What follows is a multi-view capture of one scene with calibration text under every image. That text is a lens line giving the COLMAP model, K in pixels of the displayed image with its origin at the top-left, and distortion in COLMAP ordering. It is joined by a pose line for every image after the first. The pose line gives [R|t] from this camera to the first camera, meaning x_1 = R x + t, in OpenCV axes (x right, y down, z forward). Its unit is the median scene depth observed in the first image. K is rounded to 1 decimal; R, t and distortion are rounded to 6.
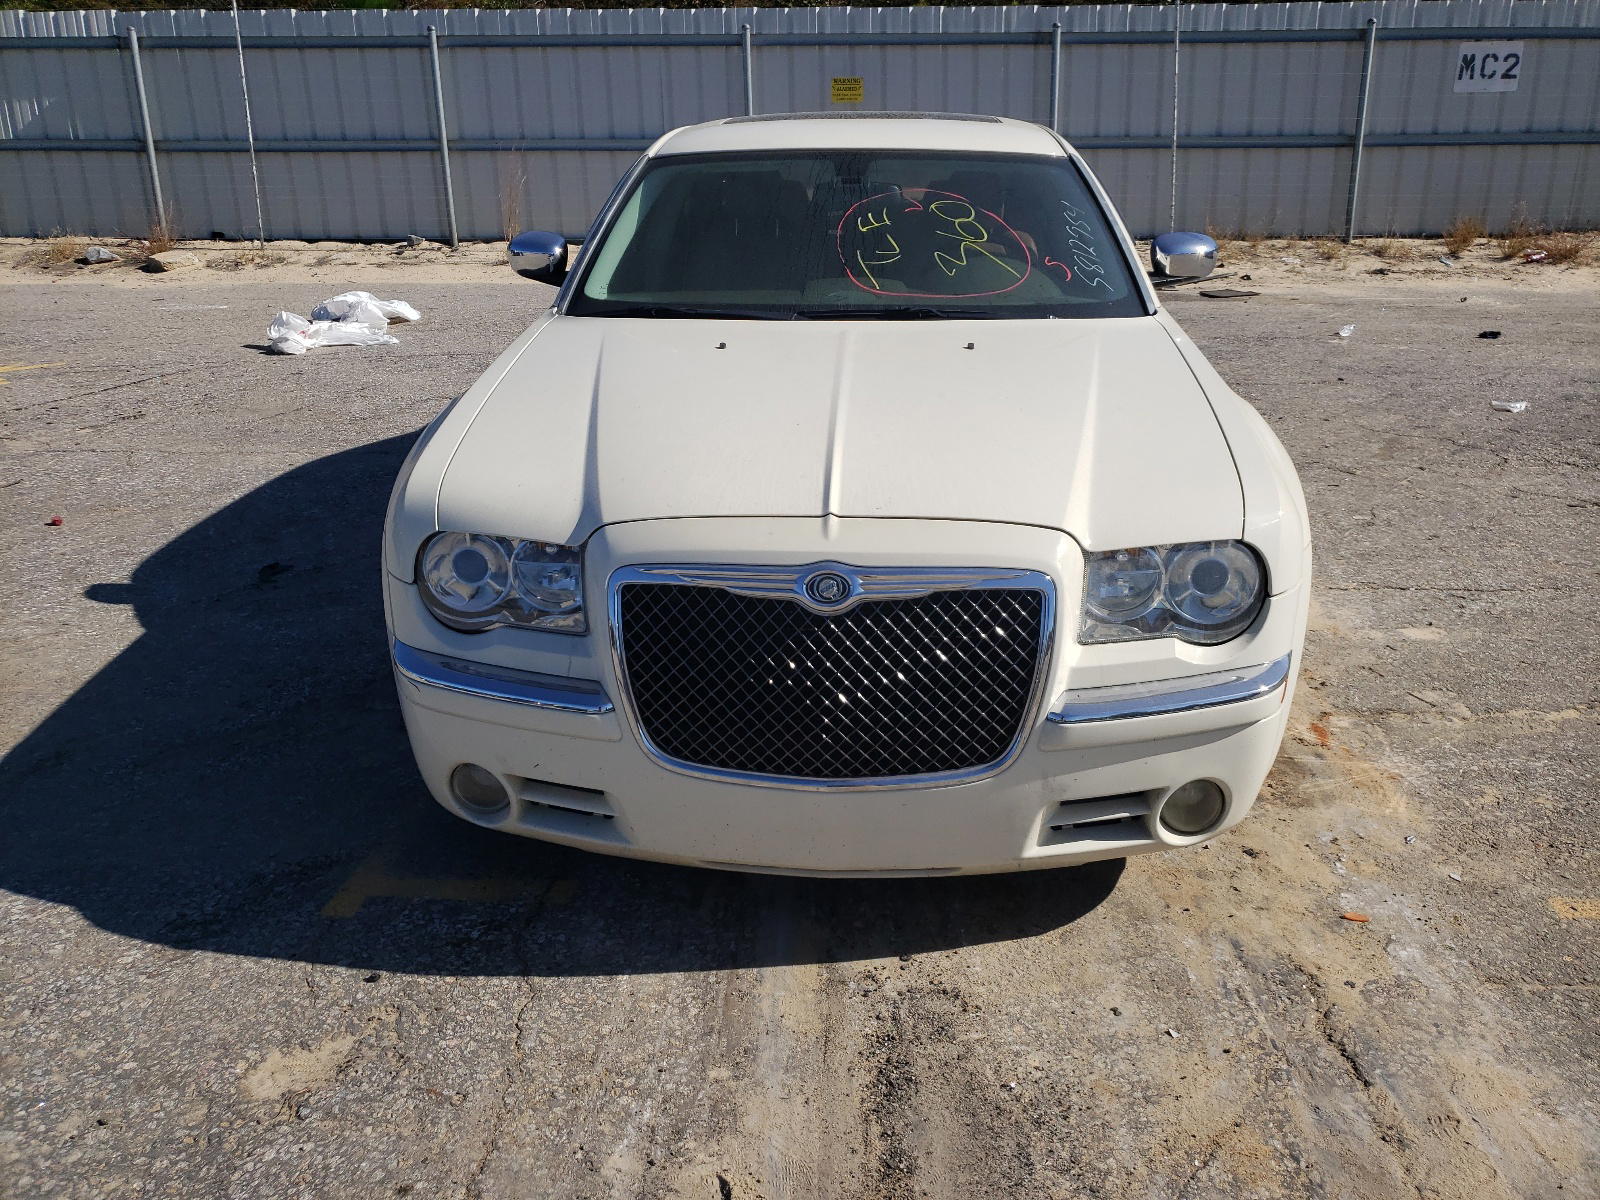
lens RADIAL K [[1247.9, 0, 824.7], [0, 1247.9, 575.8], [0, 0, 1]] dist [0.010203, 0.016578]
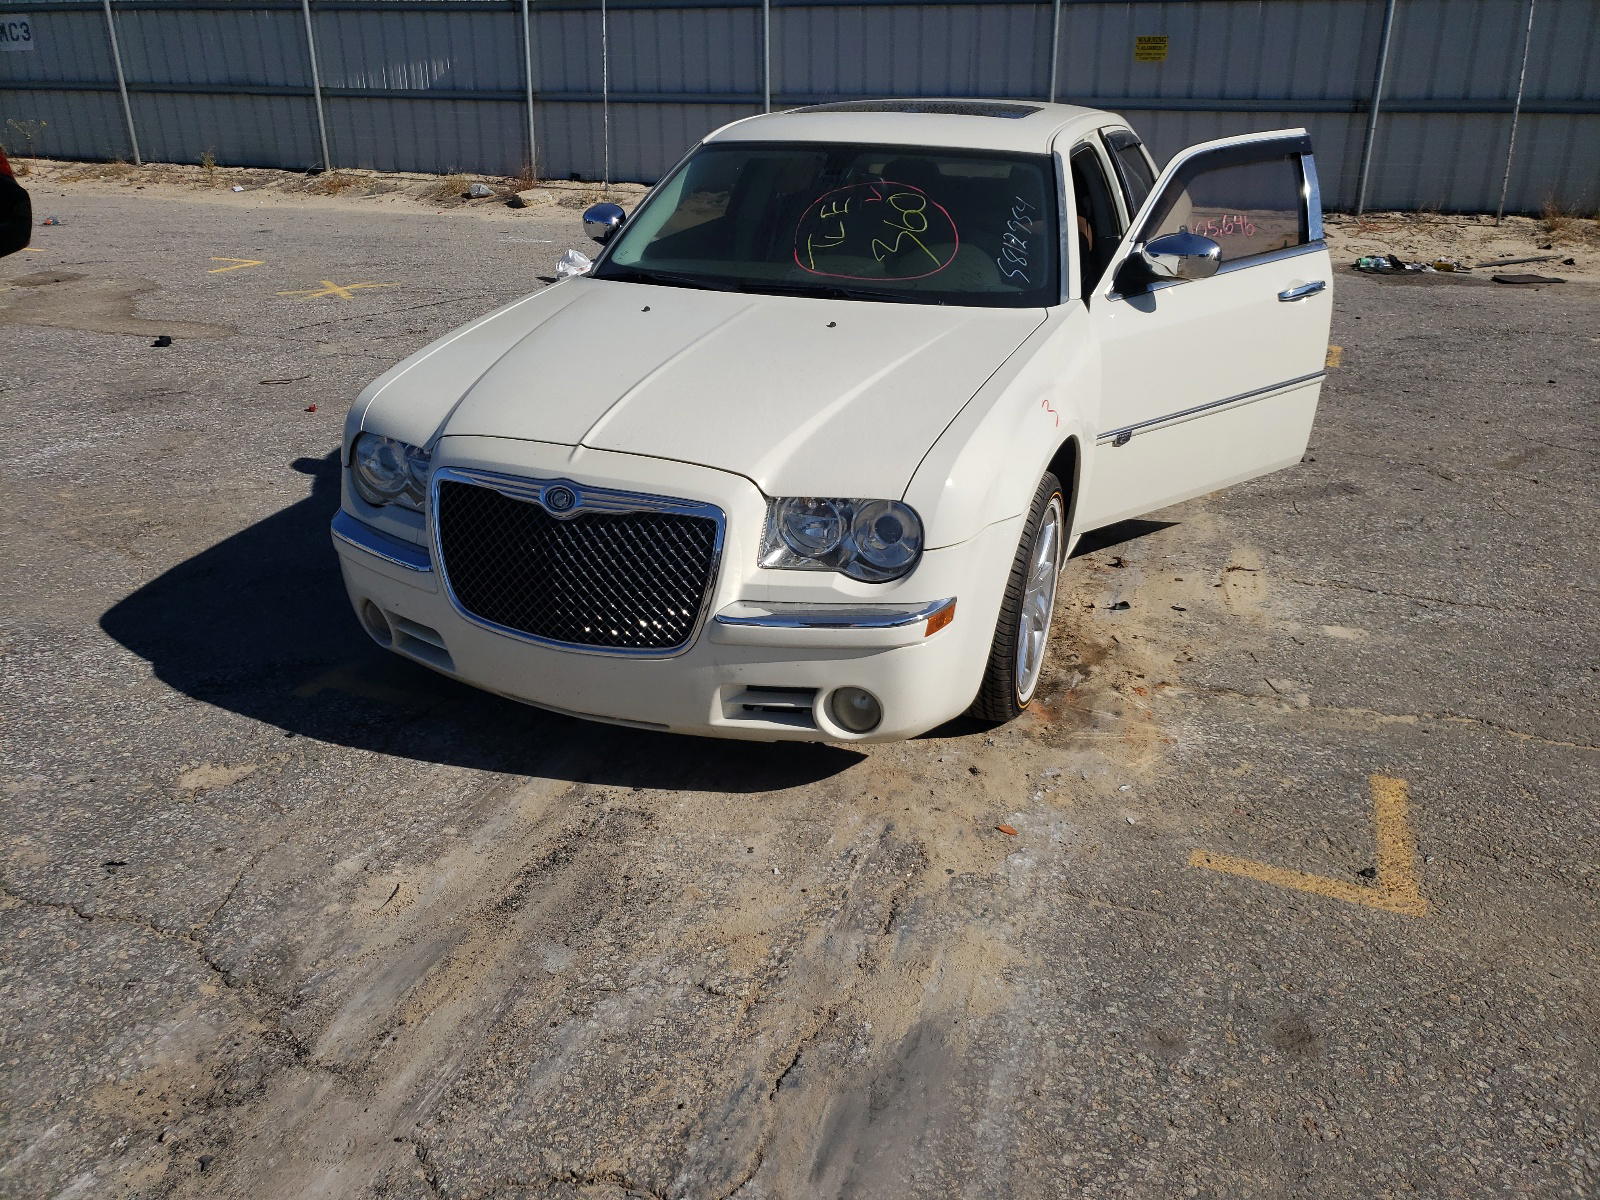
lens RADIAL K [[1226.1, 0, 800.0], [0, 1226.1, 600.0], [0, 0, 1]] dist [0.011062, 0.010685]
pose [[0.947907, 0.134574, -0.288725, 0.396997], [-0.116058, 0.989983, 0.080401, -0.011591], [0.296653, -0.042703, 0.954030, -0.120614]]
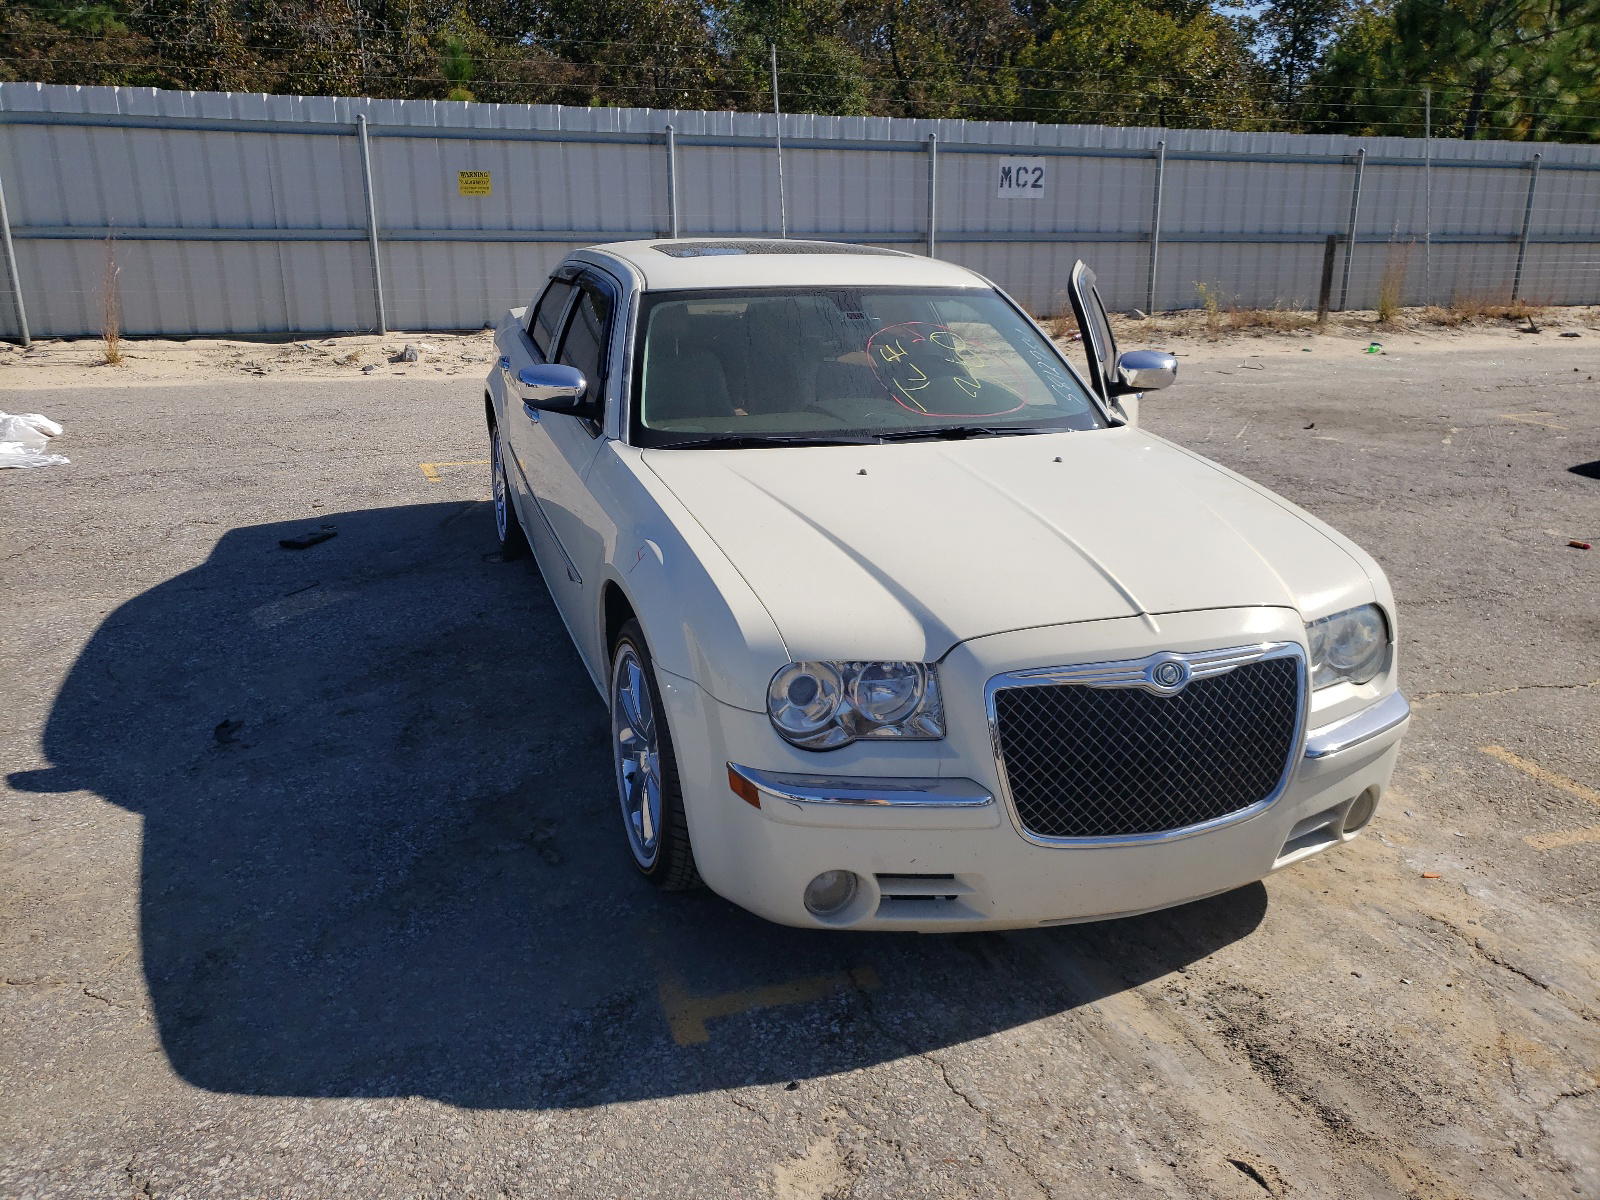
lens RADIAL K [[1240.9, 0, 800.0], [0, 1240.9, 600.0], [0, 0, 1]] dist [-0.012418, 0.044422]
pose [[0.931919, -0.095427, 0.349885, -0.460293], [0.107760, 0.994050, -0.015905, -0.049644], [-0.346286, 0.052526, 0.936657, -0.011434]]
